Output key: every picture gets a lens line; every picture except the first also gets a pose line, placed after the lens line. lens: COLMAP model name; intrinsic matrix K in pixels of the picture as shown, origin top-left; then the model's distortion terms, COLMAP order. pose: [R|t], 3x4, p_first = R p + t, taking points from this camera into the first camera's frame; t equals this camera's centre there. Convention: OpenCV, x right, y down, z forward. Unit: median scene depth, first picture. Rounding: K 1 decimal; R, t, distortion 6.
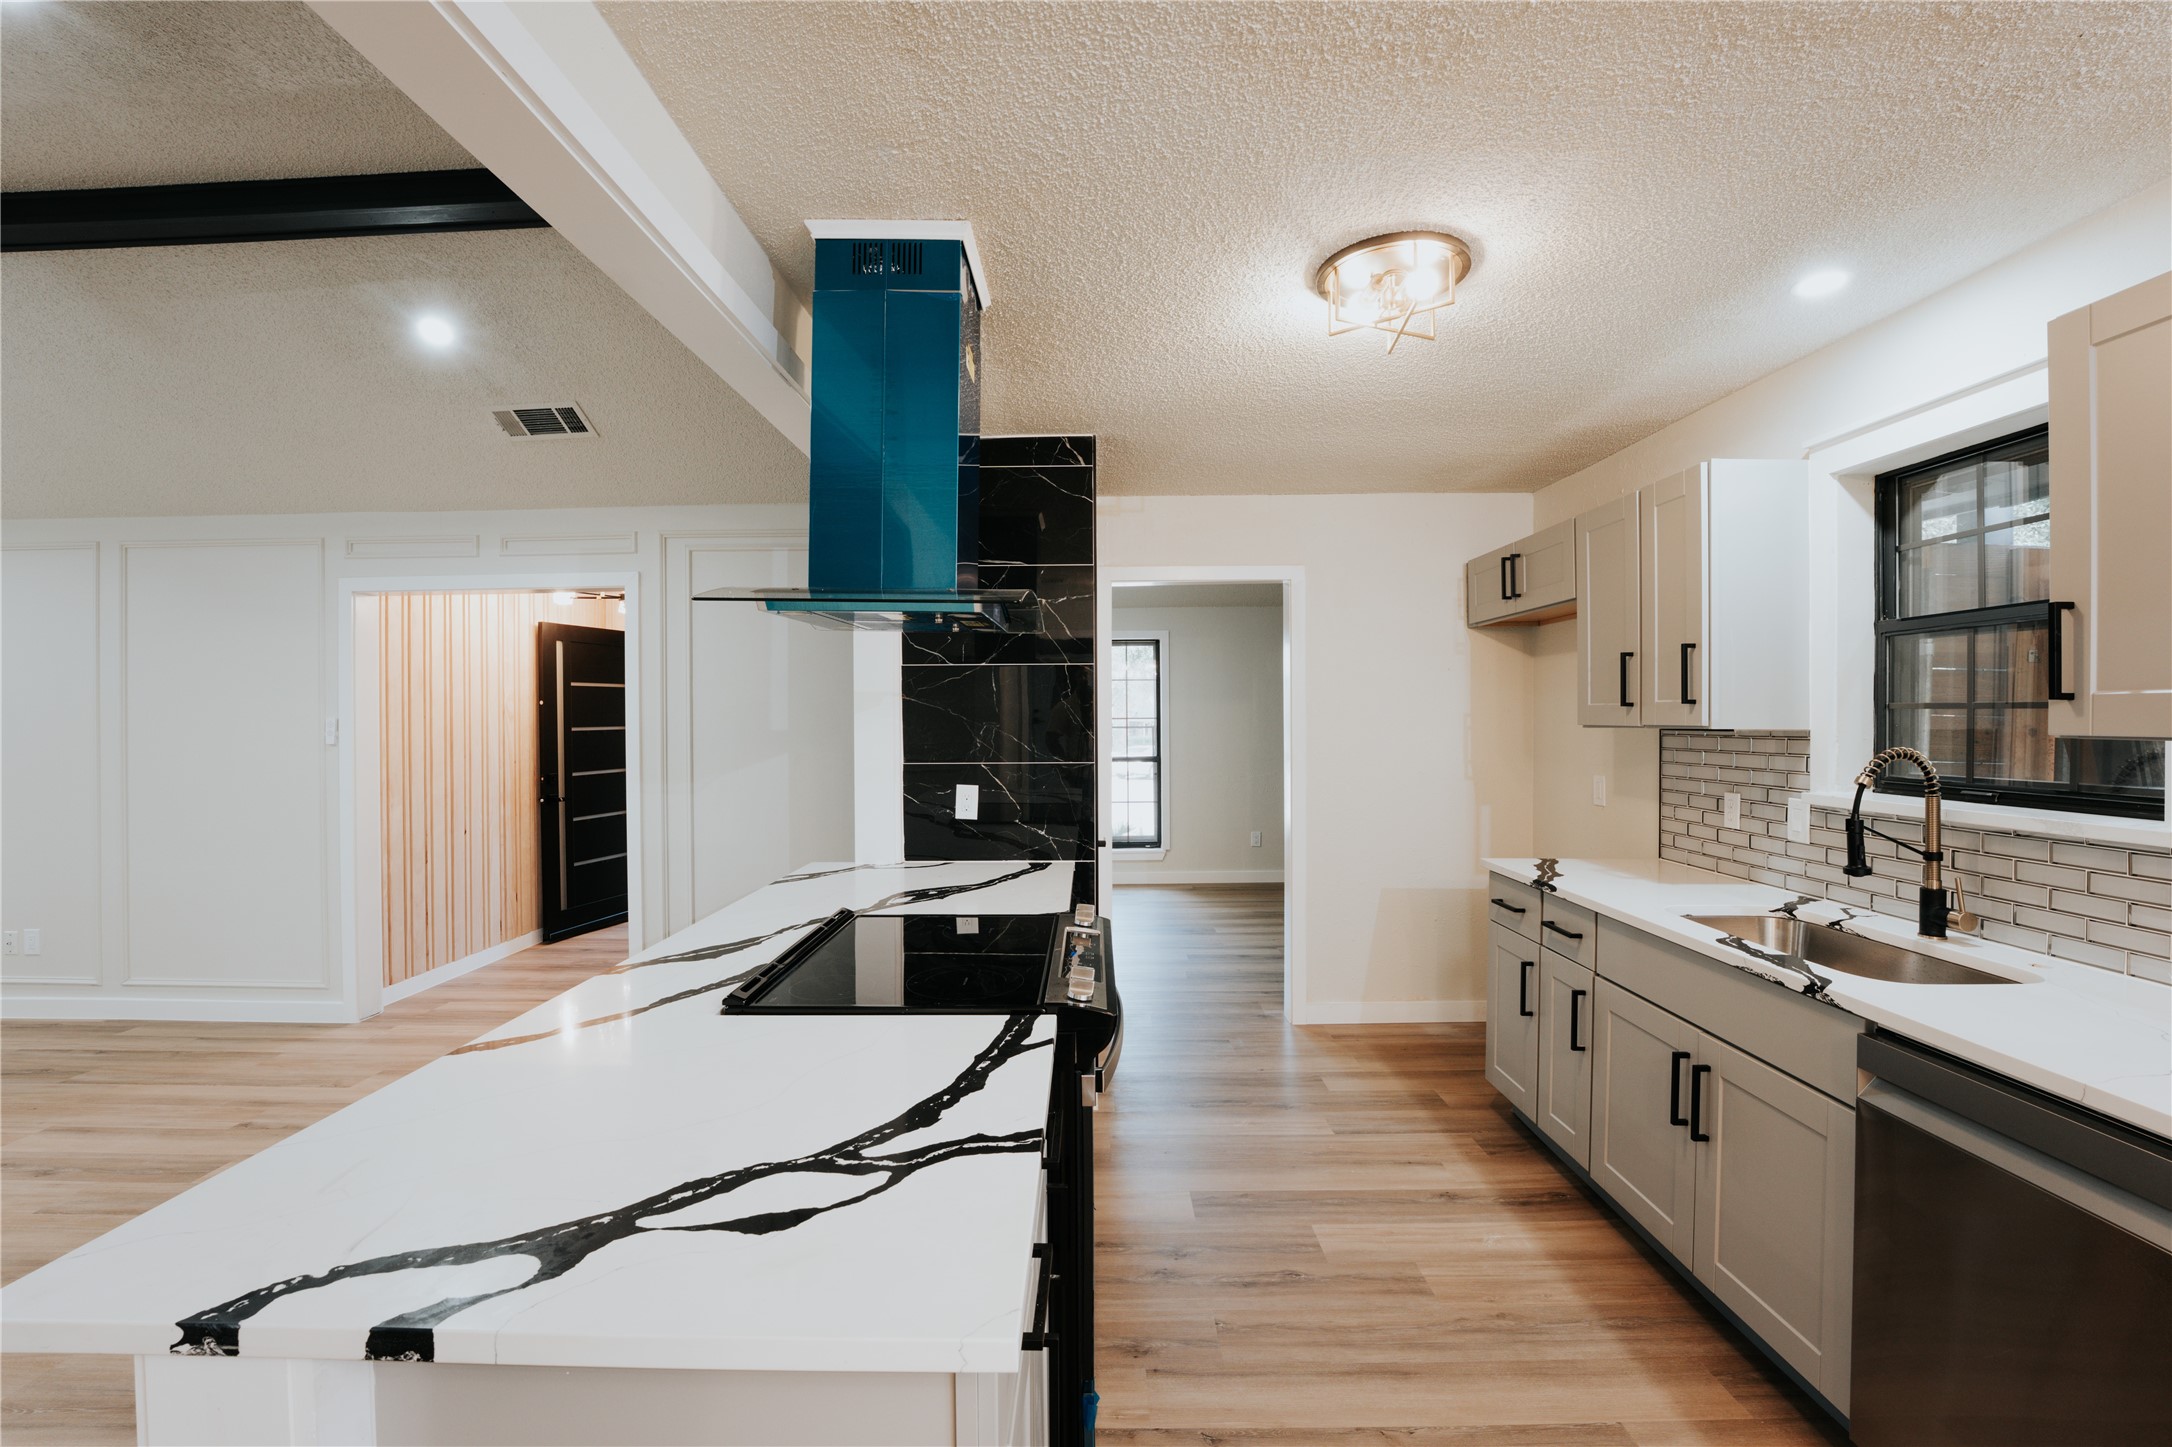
lens RADIAL K [[908.4, 0, 1081.0], [0, 908.4, 724.4], [0, 0, 1]] dist [-0.033994, 0.006094]
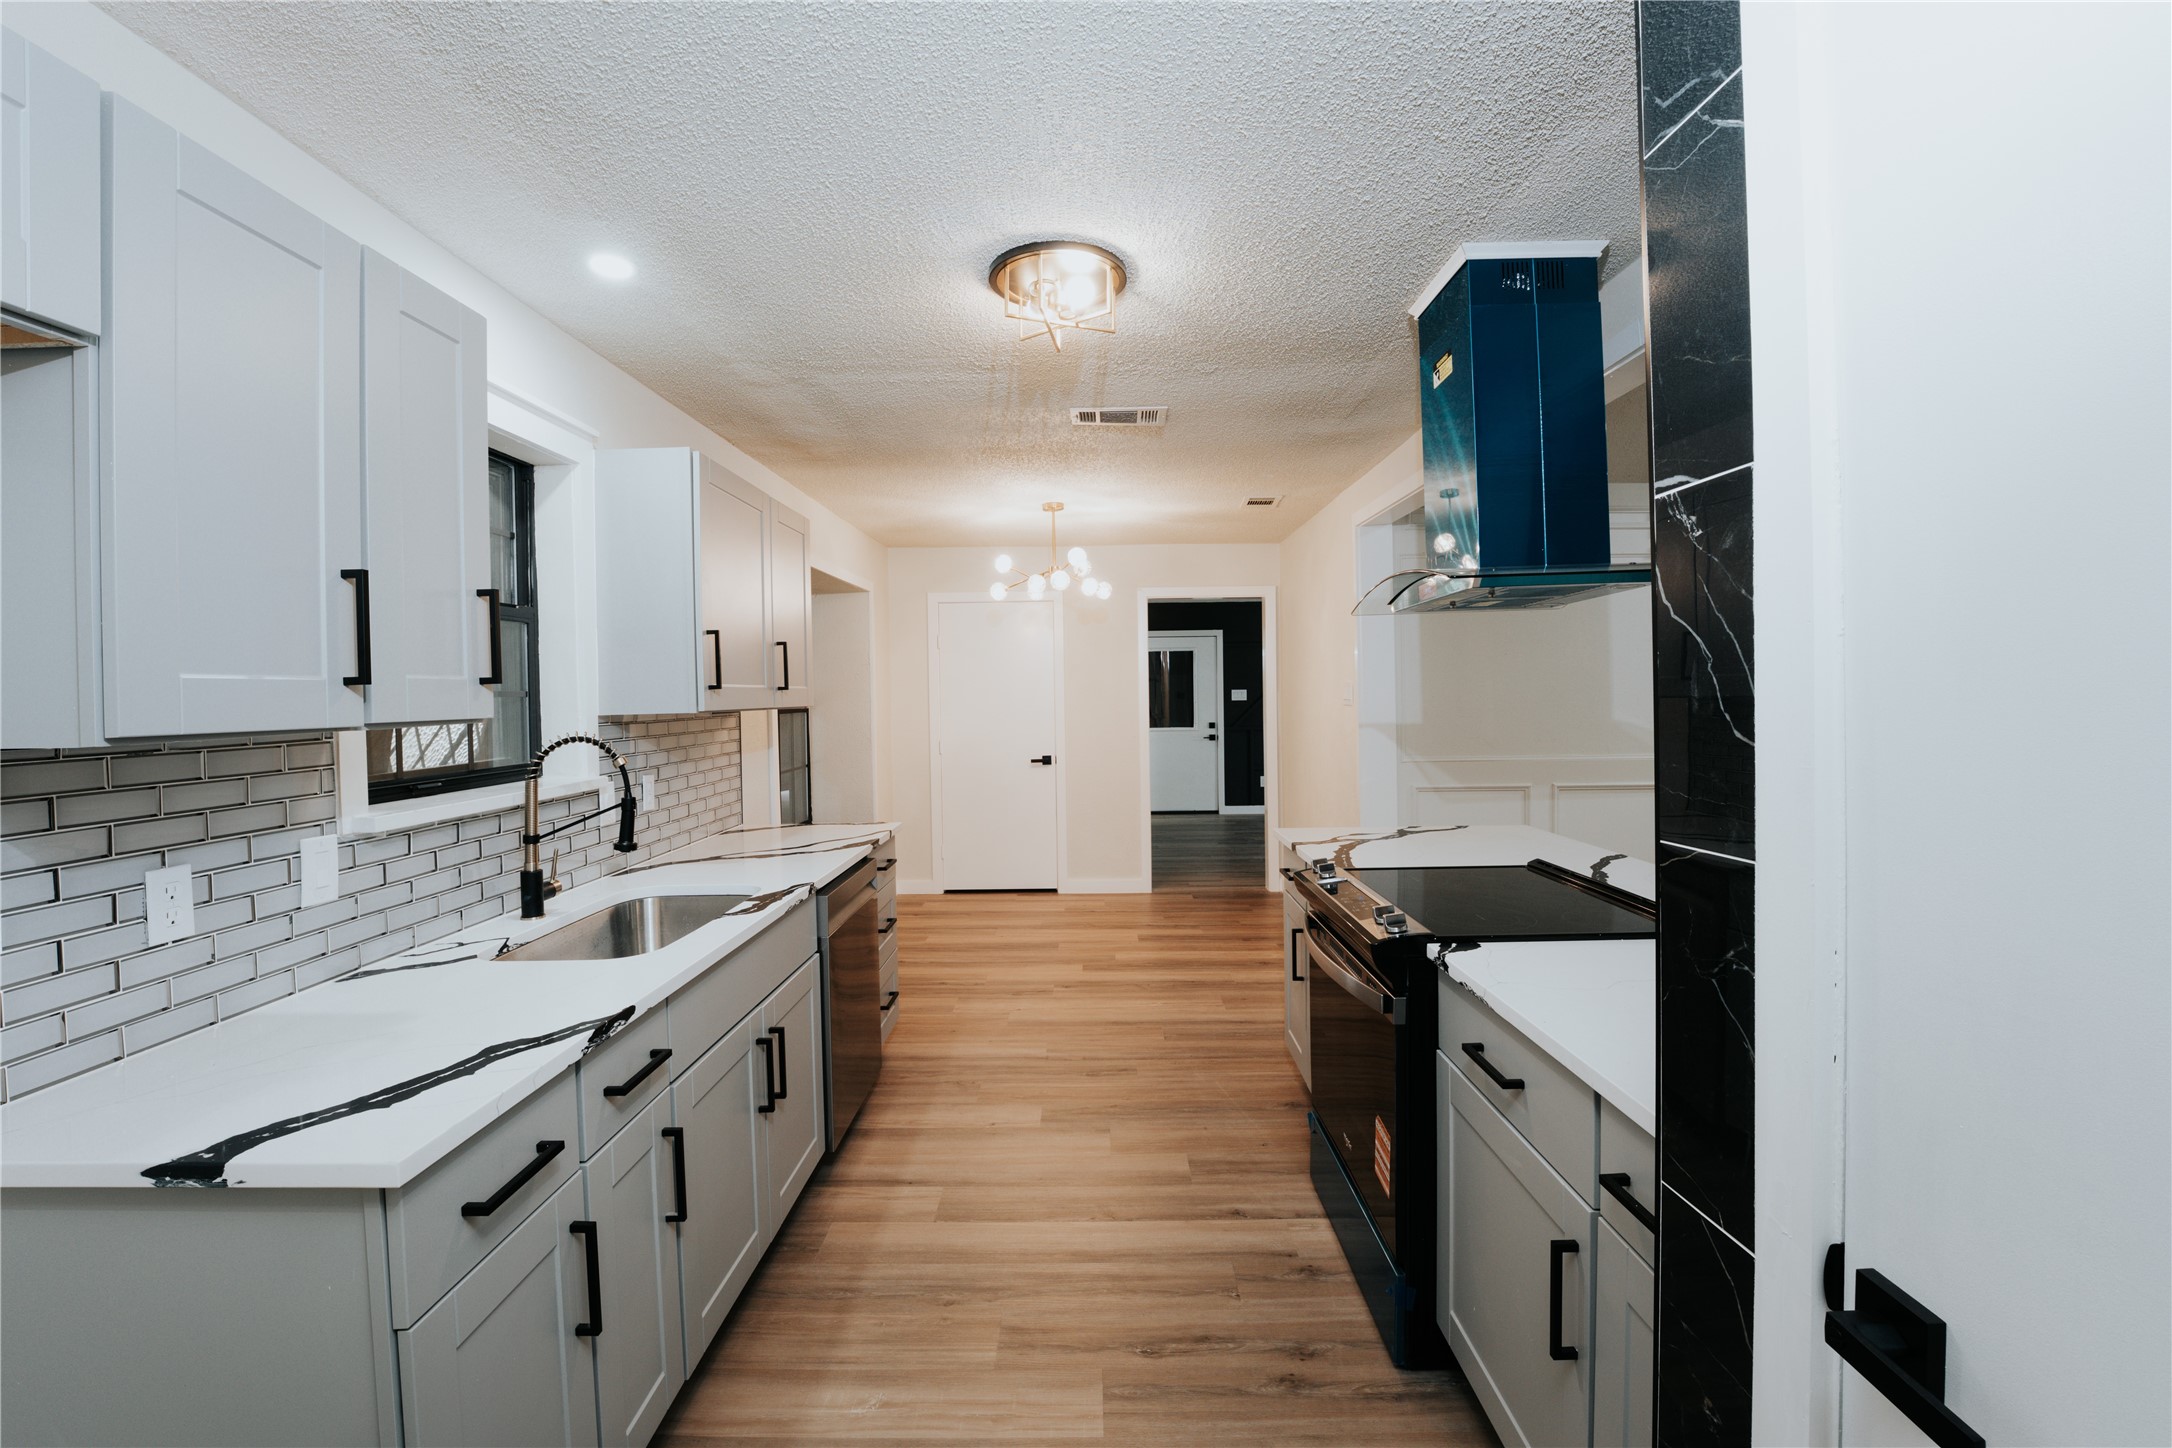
lens RADIAL K [[908.4, 0, 1081.0], [0, 908.4, 724.9], [0, 0, 1]] dist [-0.033994, 0.006094]
pose [[-0.999835, 0.018105, 0.001370, 0.222839], [0.018147, 0.998938, 0.042354, -0.010921], [-0.000601, 0.042372, -0.999102, 1.399661]]
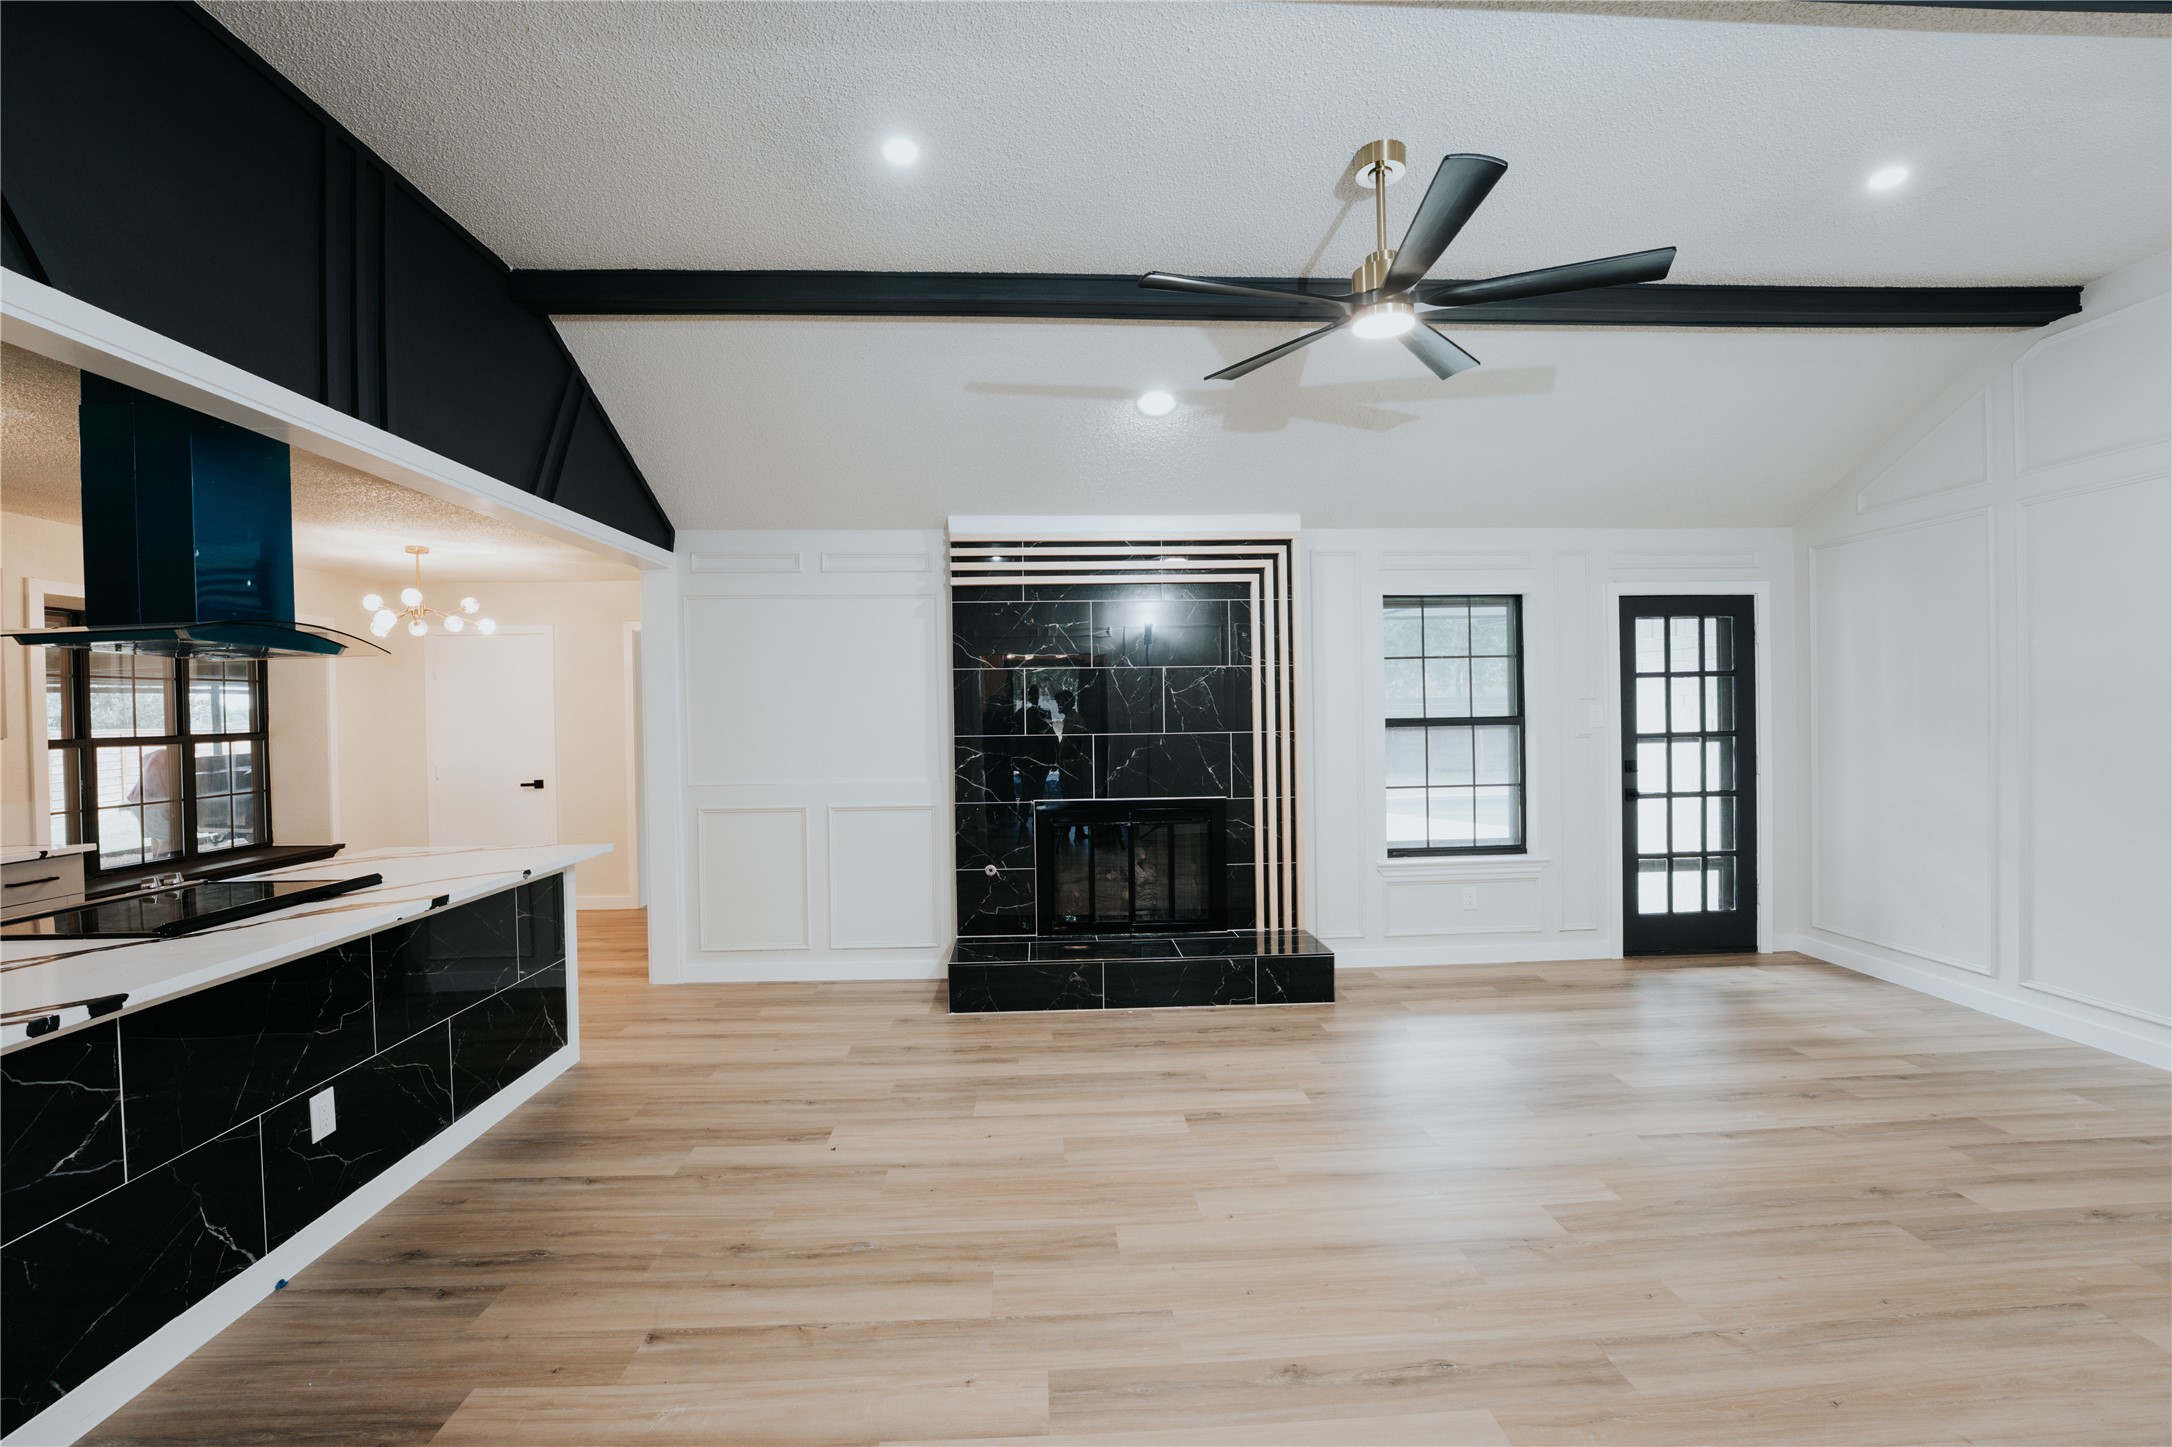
lens RADIAL K [[852.5, 0, 1037.2], [0, 852.5, 730.0], [0, 0, 1]] dist [-0.037555, -0.000016]
pose [[-0.998684, 0.018735, -0.047734, -0.870101], [0.017936, 0.999693, 0.017098, 0.011537], [0.048039, 0.016219, -0.998714, 1.445233]]
